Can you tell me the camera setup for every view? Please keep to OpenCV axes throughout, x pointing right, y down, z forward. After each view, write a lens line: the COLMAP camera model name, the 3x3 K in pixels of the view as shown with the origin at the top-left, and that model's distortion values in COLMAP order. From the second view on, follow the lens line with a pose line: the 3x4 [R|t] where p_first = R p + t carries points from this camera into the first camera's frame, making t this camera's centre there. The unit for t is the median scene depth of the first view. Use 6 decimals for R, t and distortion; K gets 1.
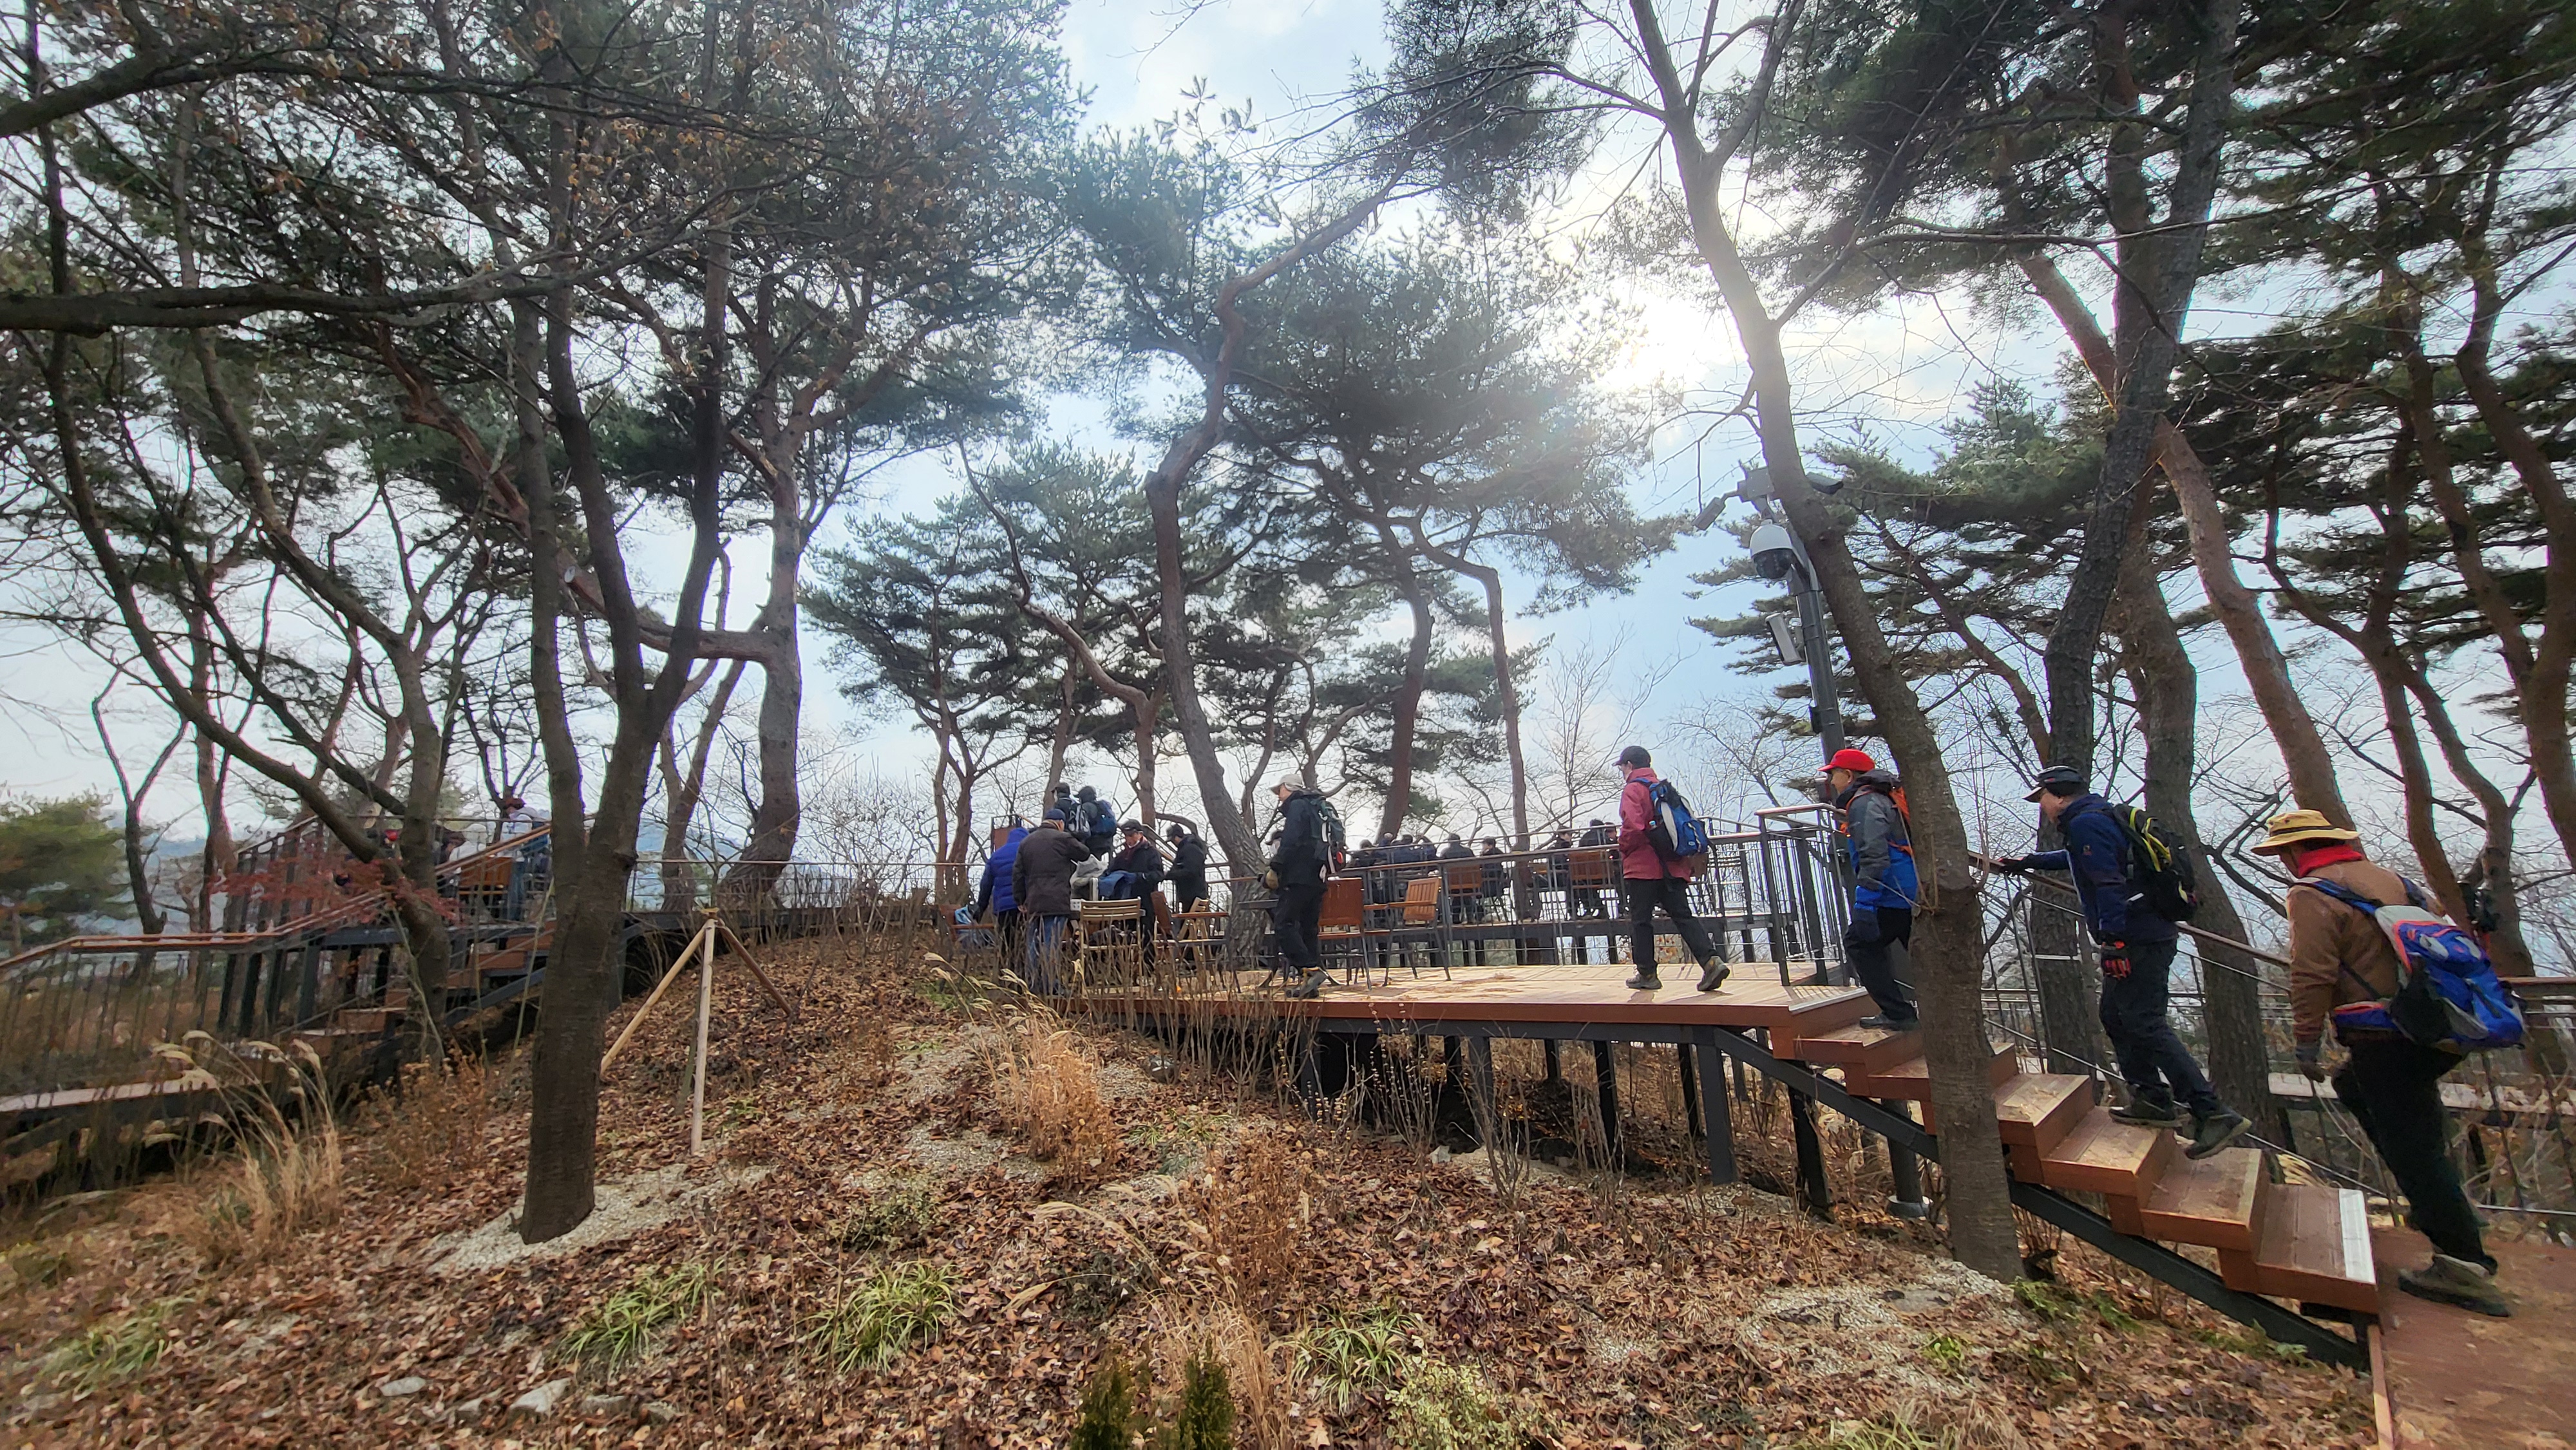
lens RADIAL K [[1013.3, 0, 1286.6], [0, 1013.3, 693.0], [0, 0, 1]] dist [0.000100, -0.000163]
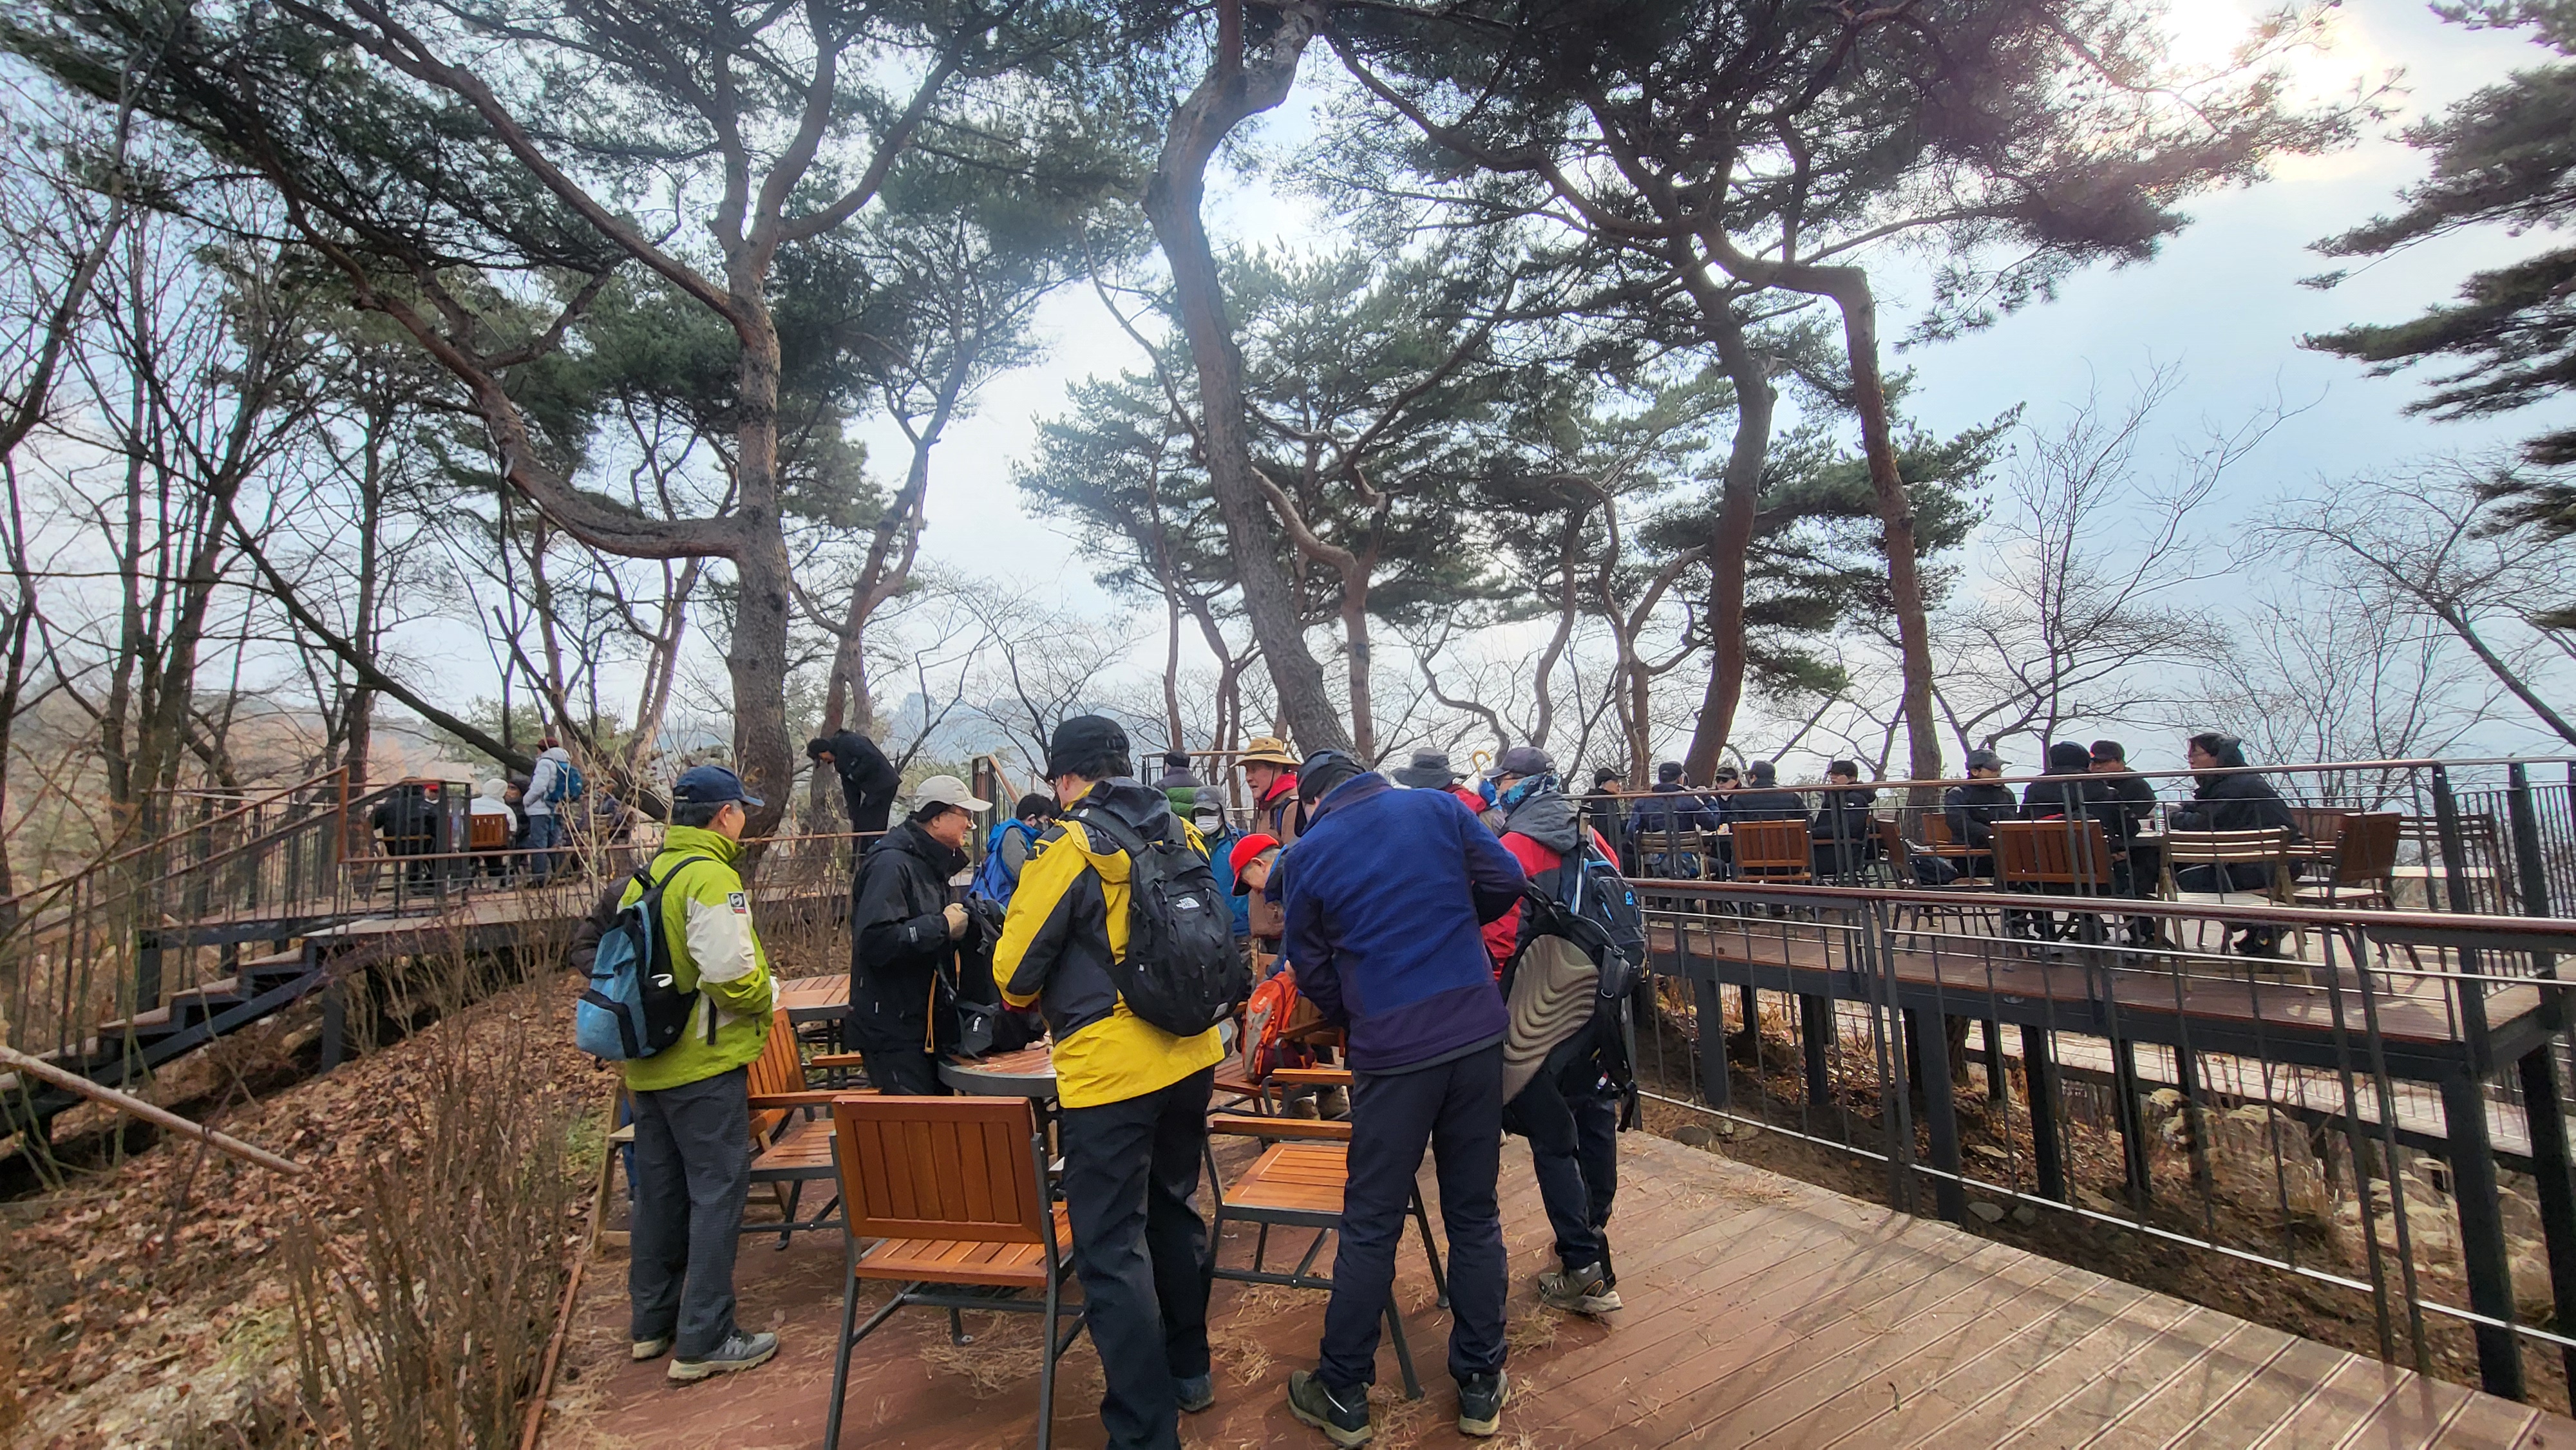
lens RADIAL K [[1013.3, 0, 1286.6], [0, 1013.3, 693.0], [0, 0, 1]] dist [0.000100, -0.000163]
pose [[0.921306, -0.033026, -0.387434, 0.081660], [0.083818, 0.989830, 0.114943, 0.009111], [0.379698, -0.138372, 0.914704, 0.227134]]
